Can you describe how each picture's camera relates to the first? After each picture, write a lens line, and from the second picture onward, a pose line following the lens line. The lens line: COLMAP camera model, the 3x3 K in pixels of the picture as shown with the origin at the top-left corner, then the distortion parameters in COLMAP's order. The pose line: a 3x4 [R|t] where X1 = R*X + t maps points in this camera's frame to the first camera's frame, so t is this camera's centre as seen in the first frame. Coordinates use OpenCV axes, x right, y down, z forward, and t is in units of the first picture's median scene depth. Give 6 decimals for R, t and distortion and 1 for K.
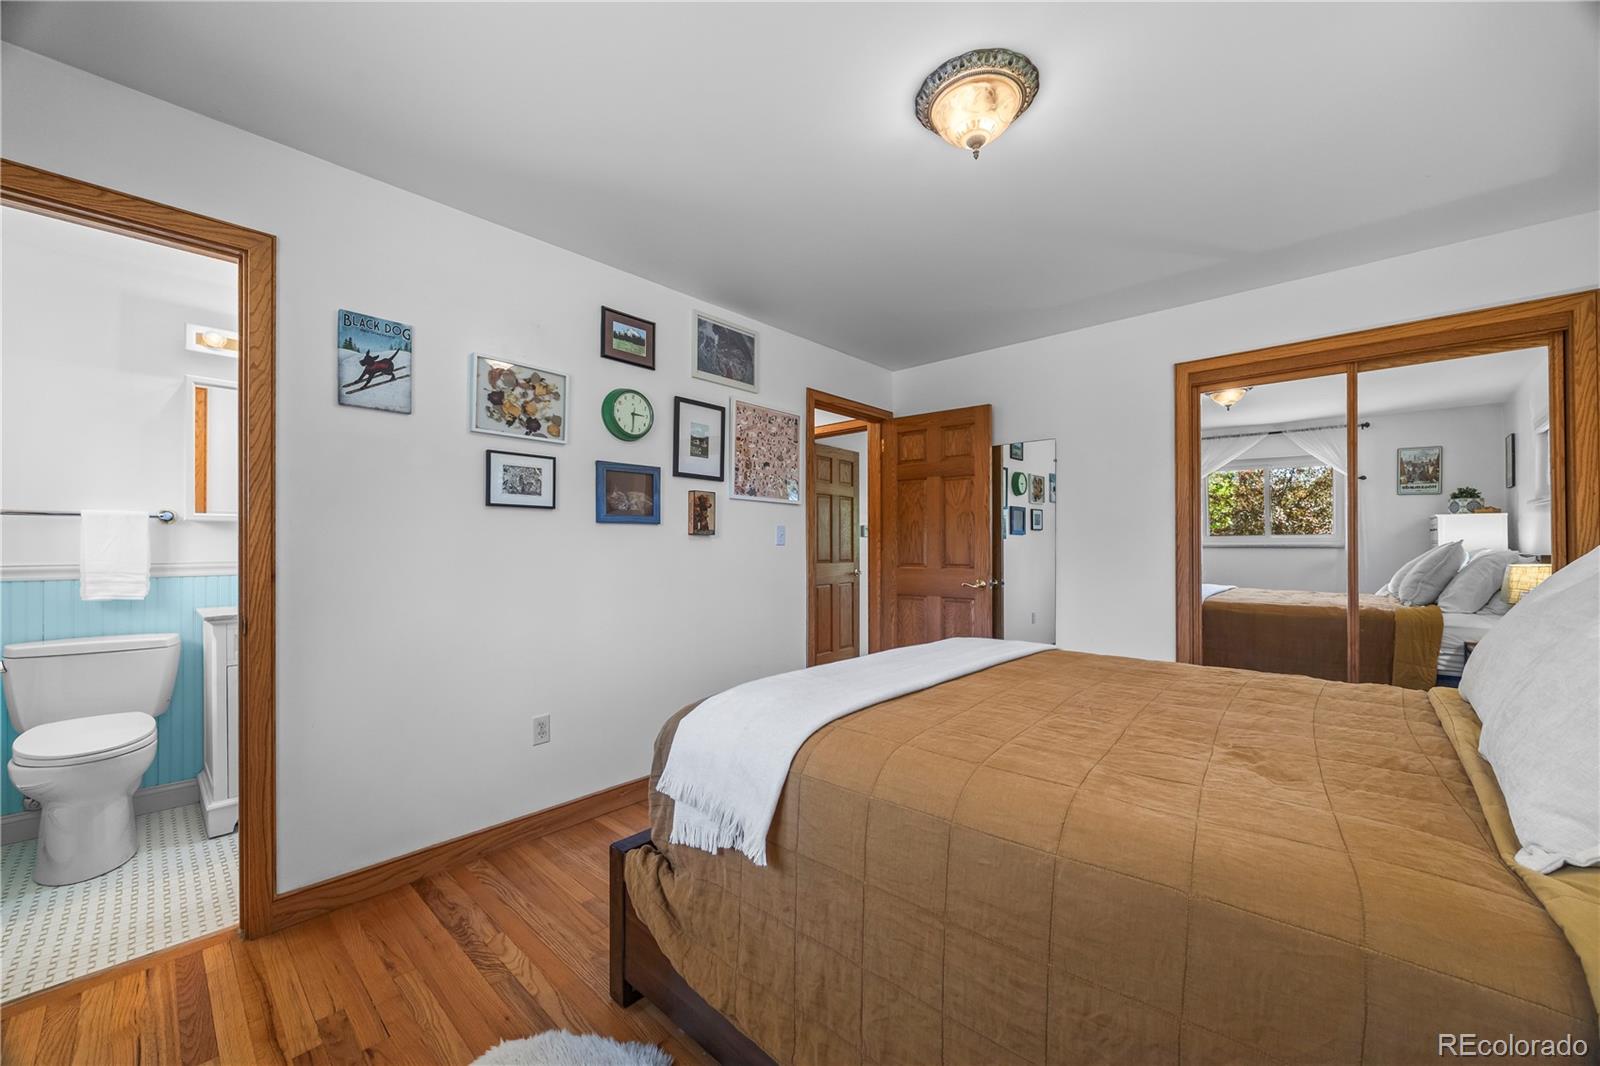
lens RADIAL K [[609.5, 0, 808.7], [0, 609.5, 547.3], [0, 0, 1]] dist [-0.002481, -0.000201]
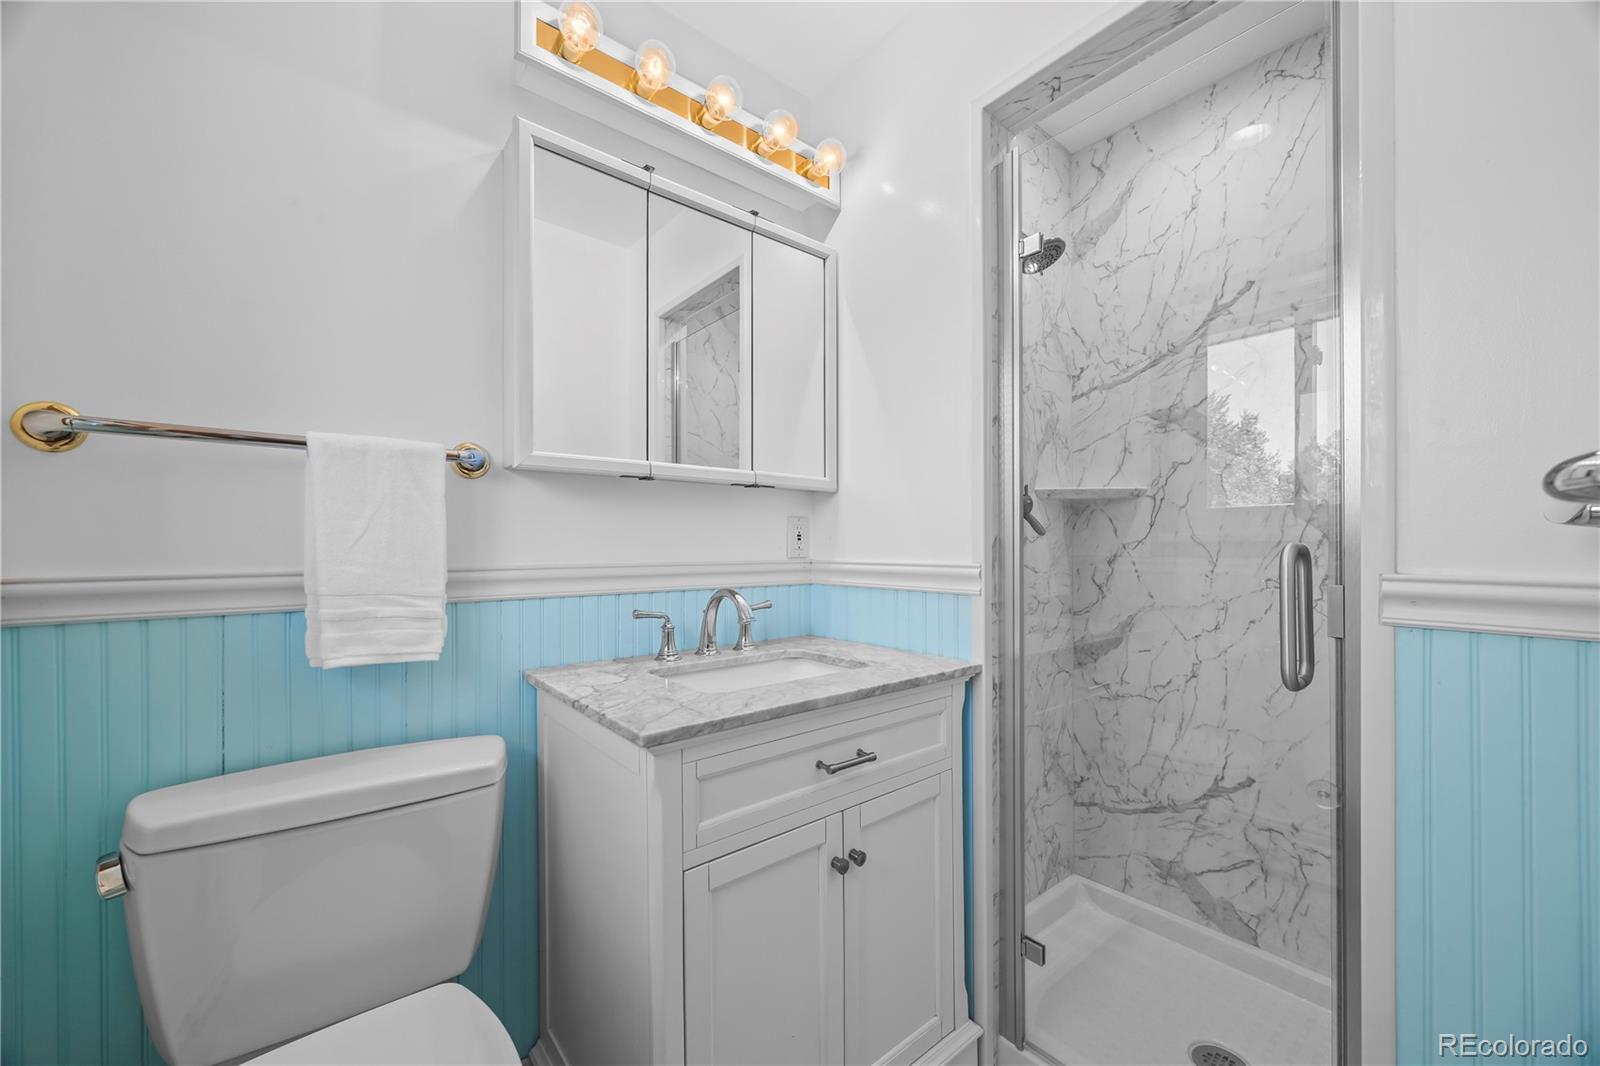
lens RADIAL K [[609.5, 0, 790.7], [0, 609.5, 542.5], [0, 0, 1]] dist [-0.002481, -0.000201]
pose [[0.989349, -0.001452, -0.145554, -0.811678], [0.000319, 0.999969, -0.007807, 0.011758], [0.145561, 0.007677, 0.989320, 0.640867]]
